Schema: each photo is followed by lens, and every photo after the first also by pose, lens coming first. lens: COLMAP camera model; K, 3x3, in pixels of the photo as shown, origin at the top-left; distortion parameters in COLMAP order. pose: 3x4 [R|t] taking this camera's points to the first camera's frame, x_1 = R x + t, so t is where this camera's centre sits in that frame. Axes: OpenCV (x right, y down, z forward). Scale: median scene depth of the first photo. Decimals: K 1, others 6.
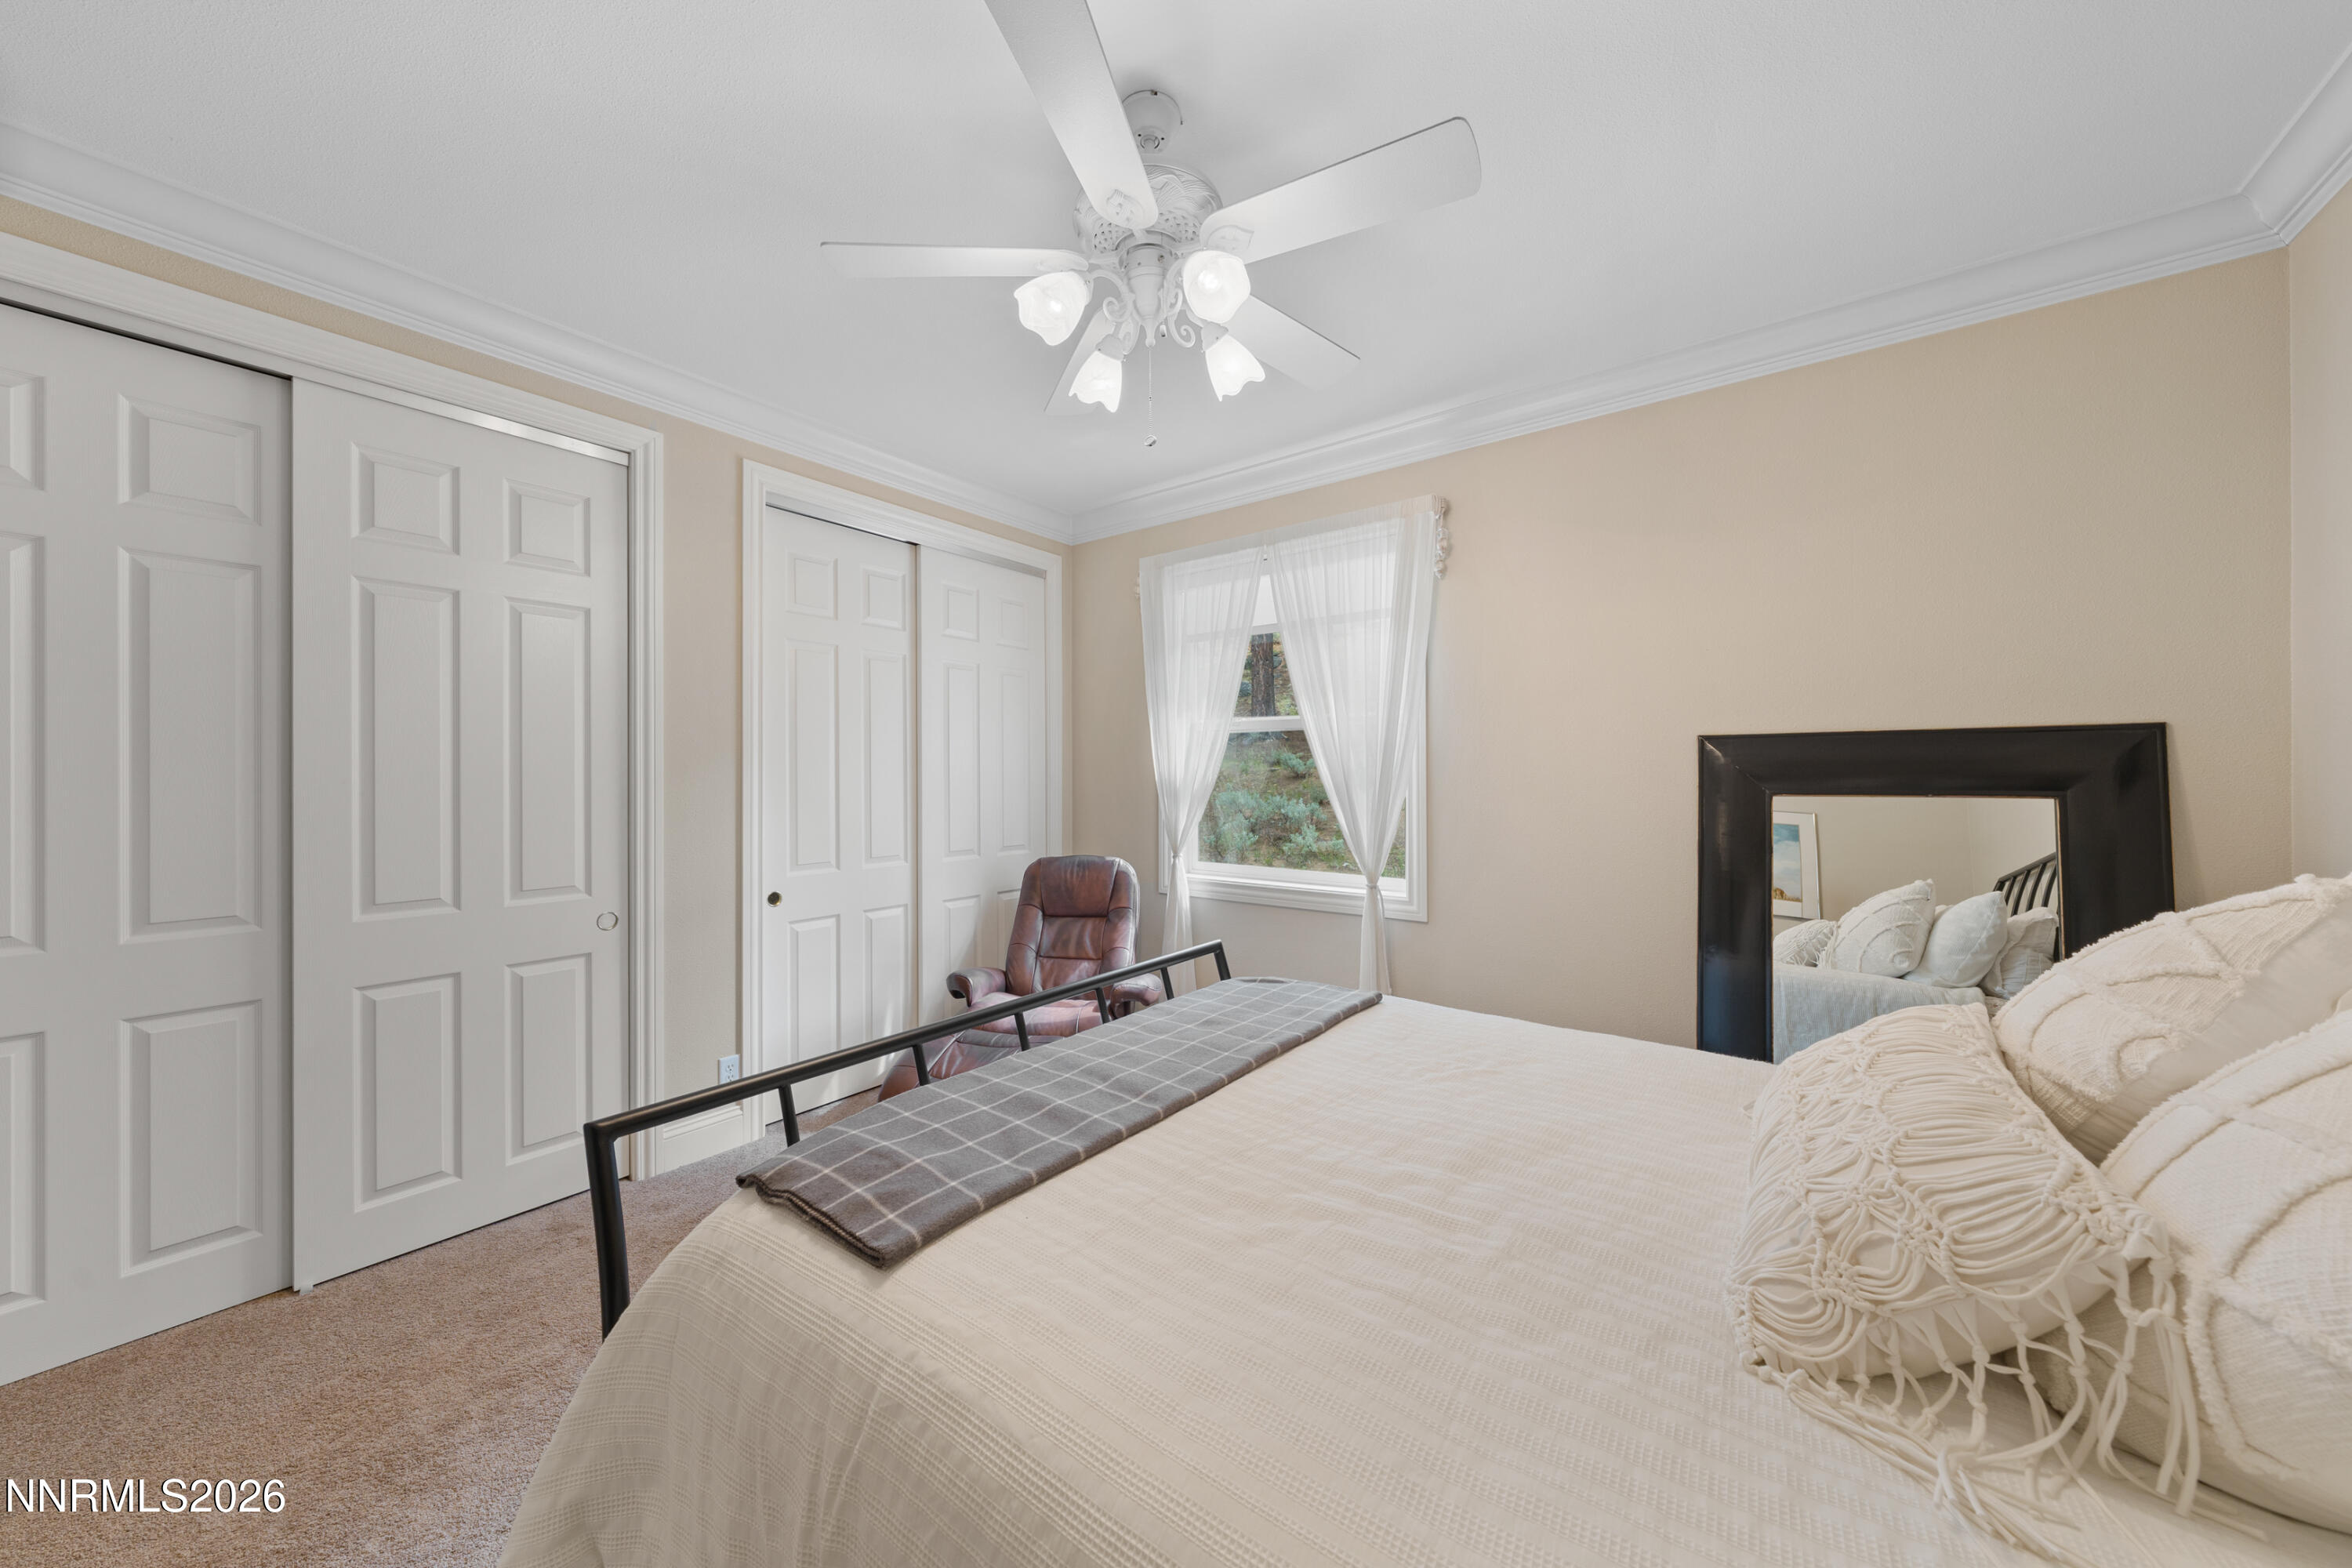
lens RADIAL K [[799.9, 0, 1177.7], [0, 799.9, 775.5], [0, 0, 1]] dist [-0.000715, 0.000099]
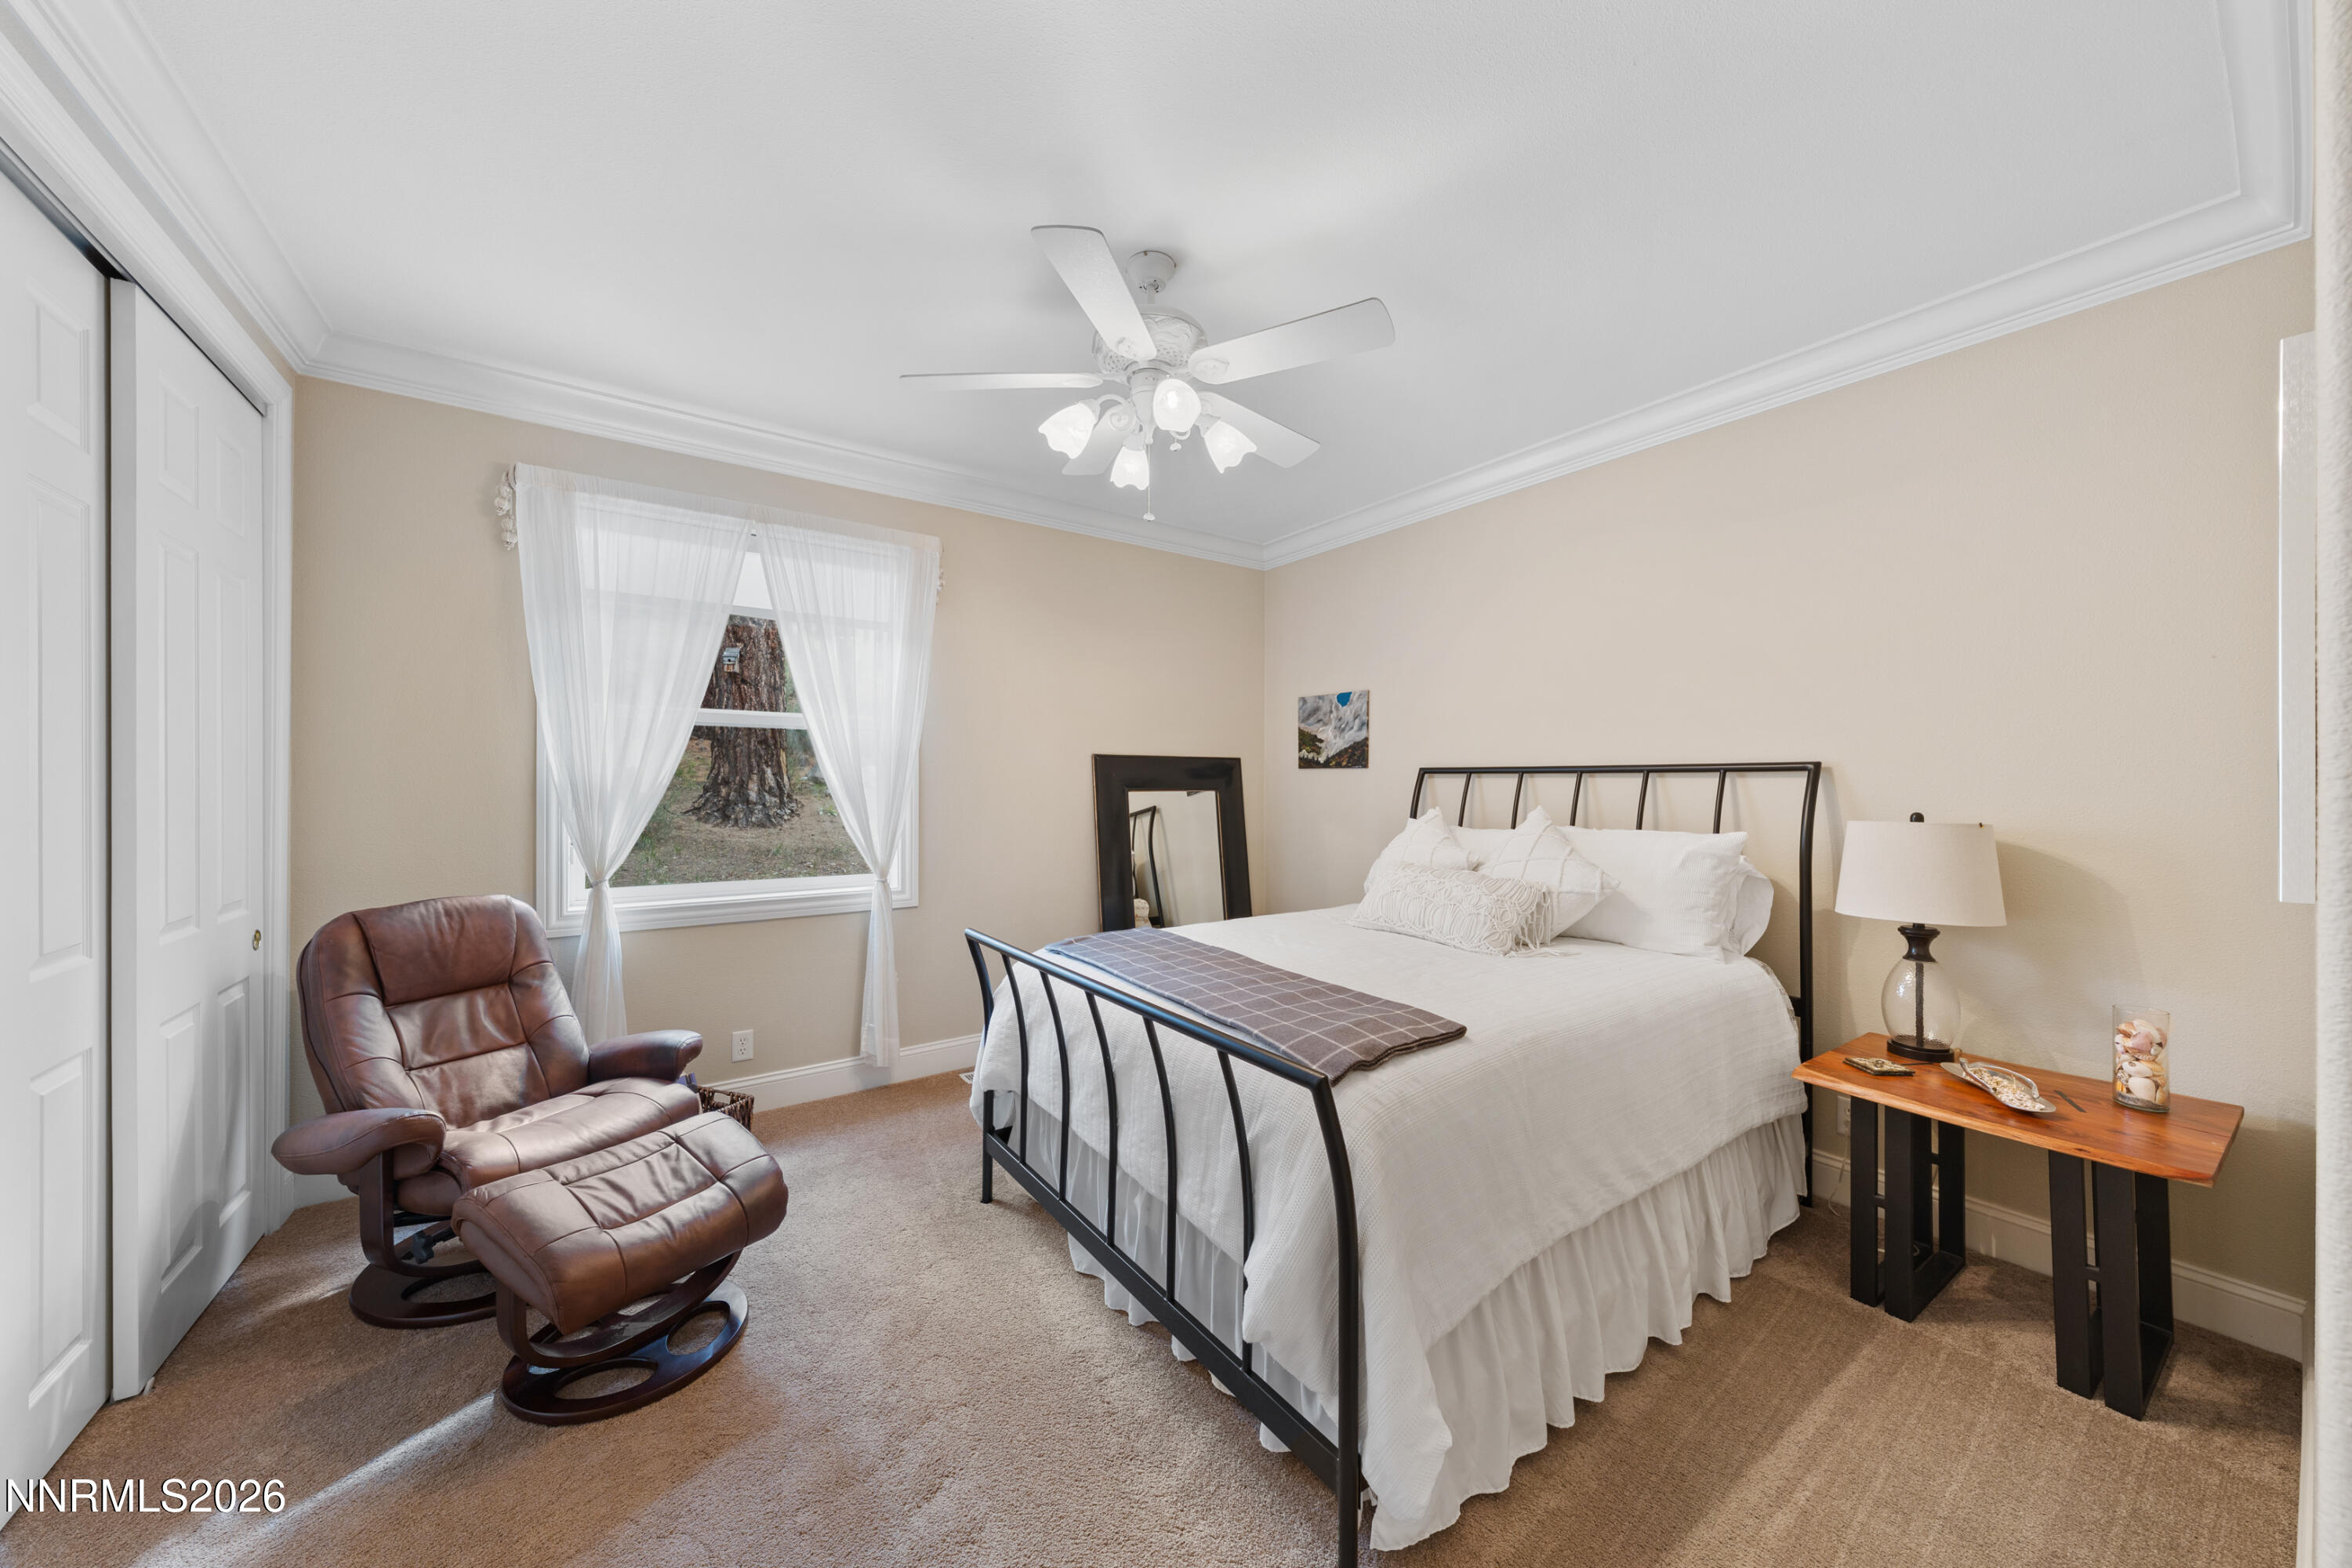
lens RADIAL K [[799.9, 0, 1177.7], [0, 799.9, 775.5], [0, 0, 1]] dist [-0.000715, 0.000099]
pose [[0.316026, 0.013167, 0.948659, -0.617945], [0.000085, 0.999903, -0.013906, 0.012171], [-0.948751, 0.004476, 0.315994, 0.279852]]
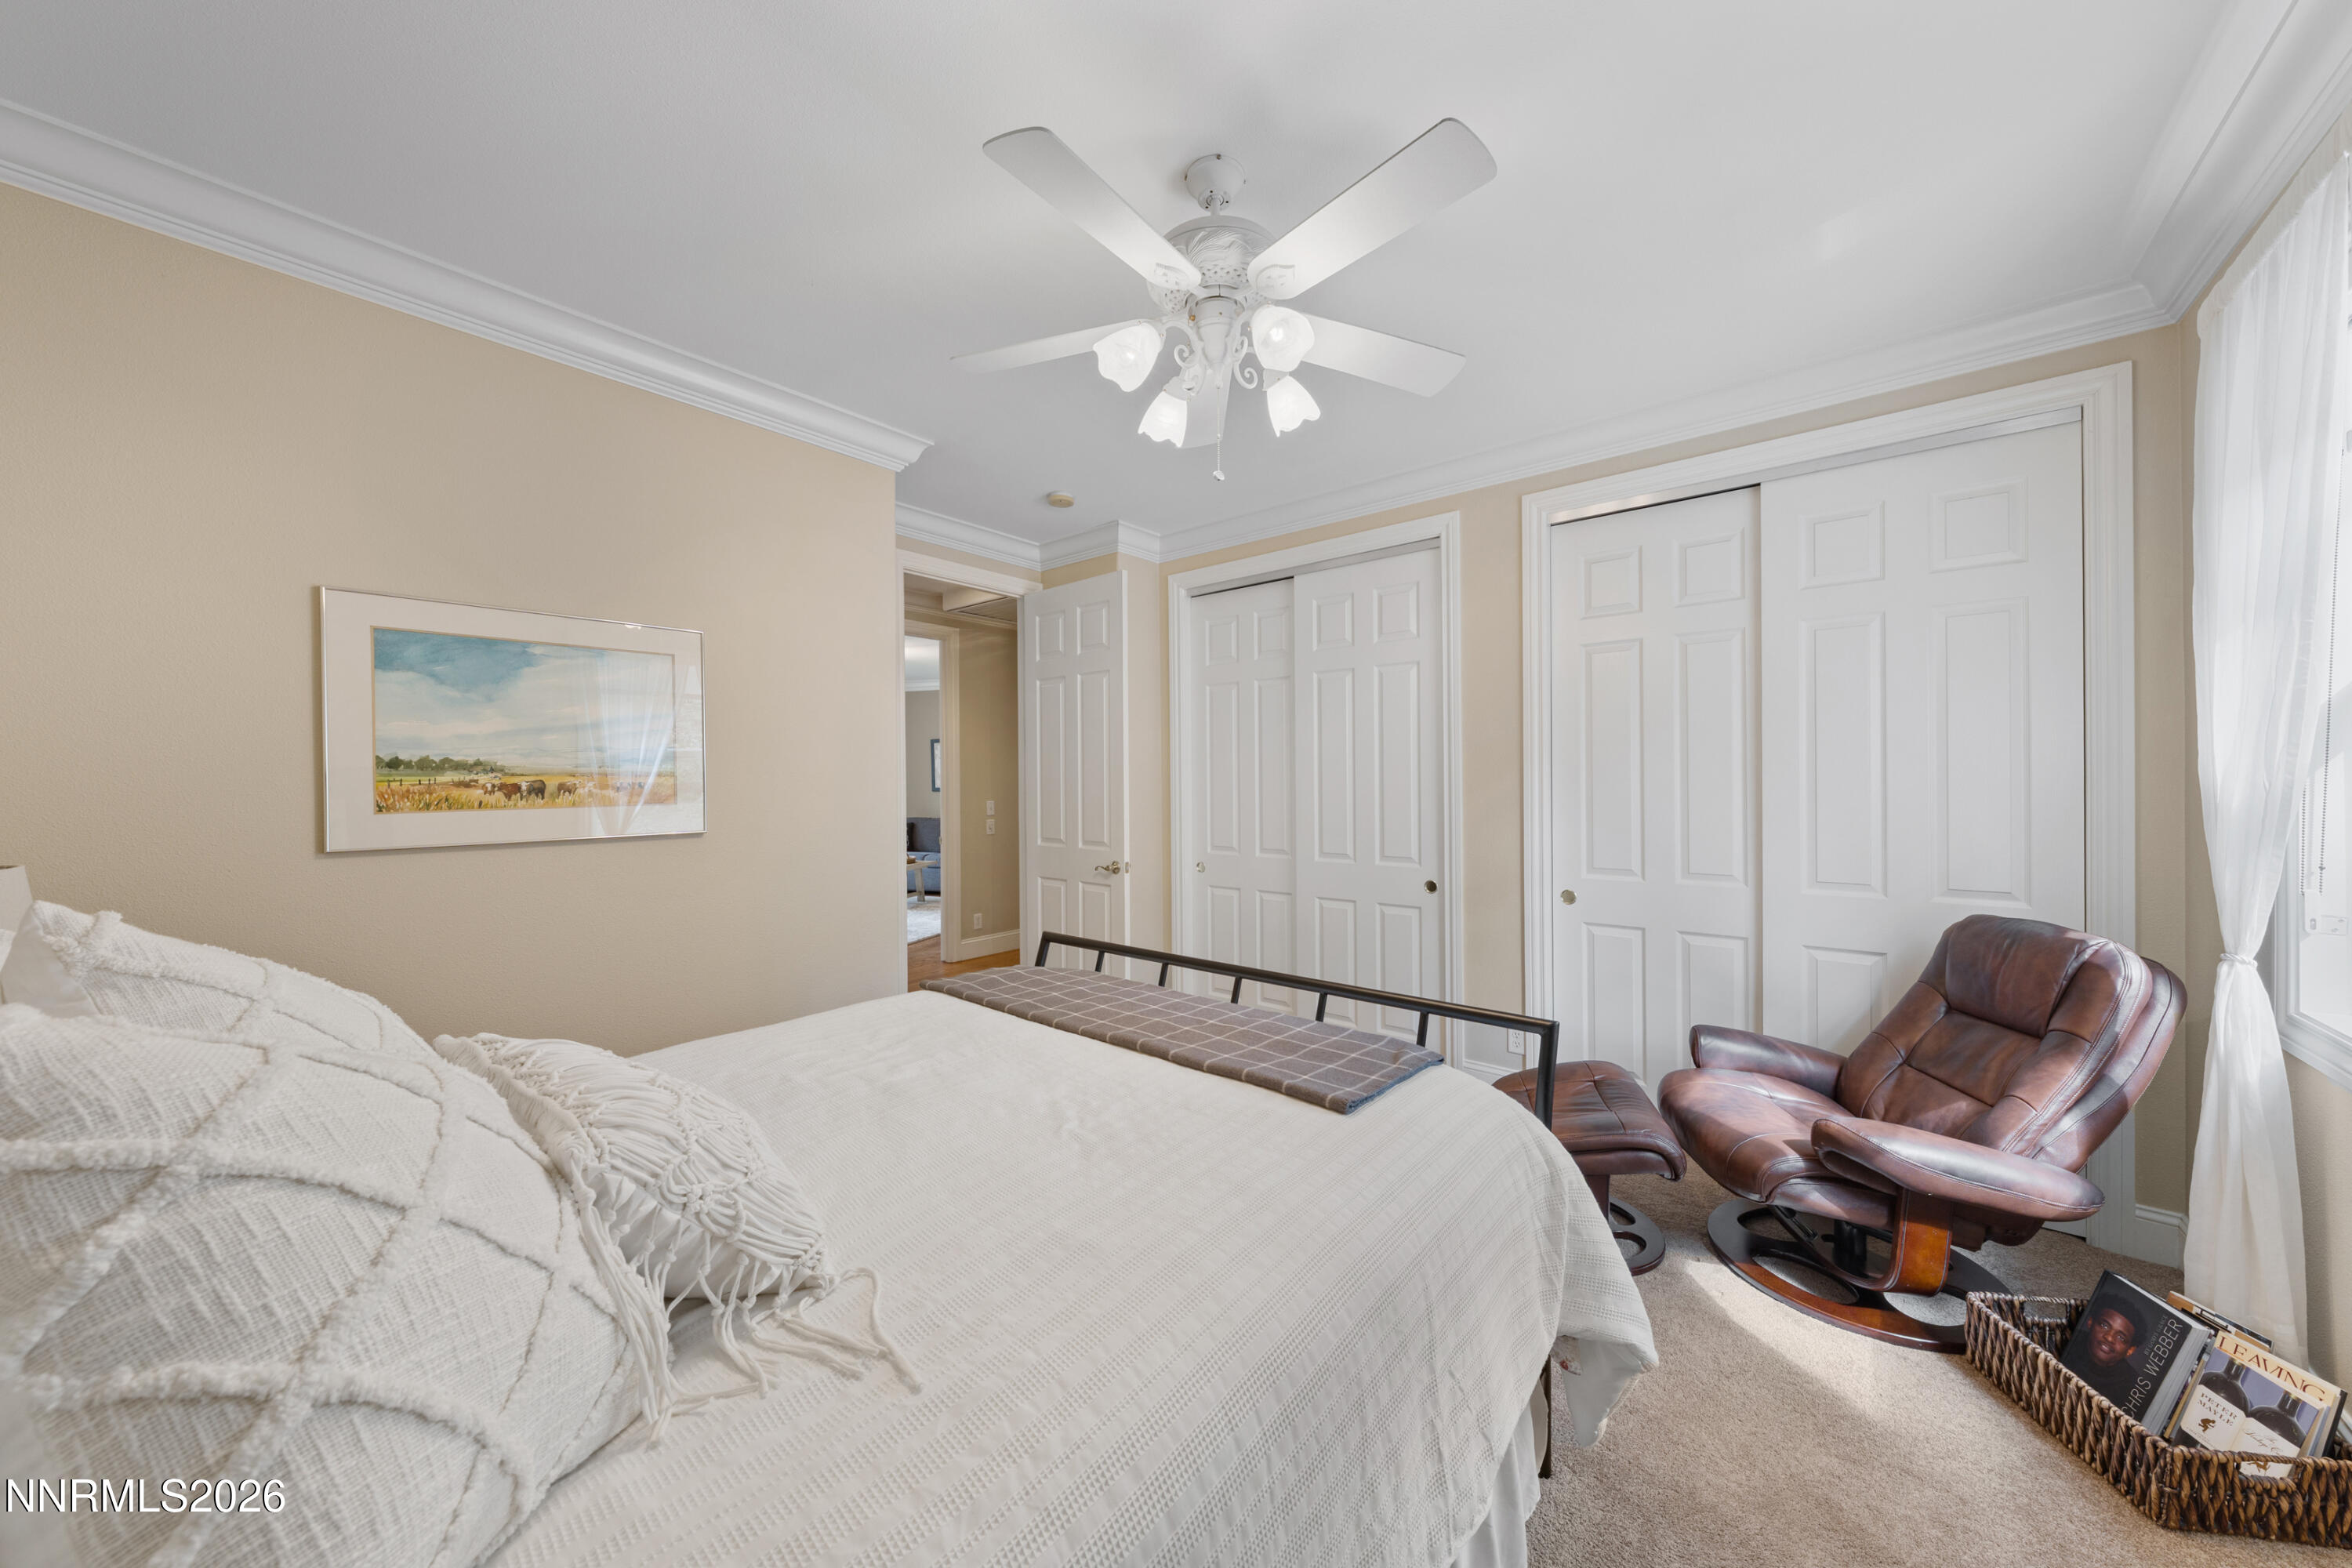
lens RADIAL K [[775.6, 0, 1176.0], [0, 775.6, 784.0], [0, 0, 1]] dist [-0.000360, 0.000001]
pose [[-0.059148, -0.006315, -0.998229, 0.511889], [0.005126, 0.999965, -0.006630, 0.009987], [0.998236, -0.005509, -0.059113, 0.523079]]
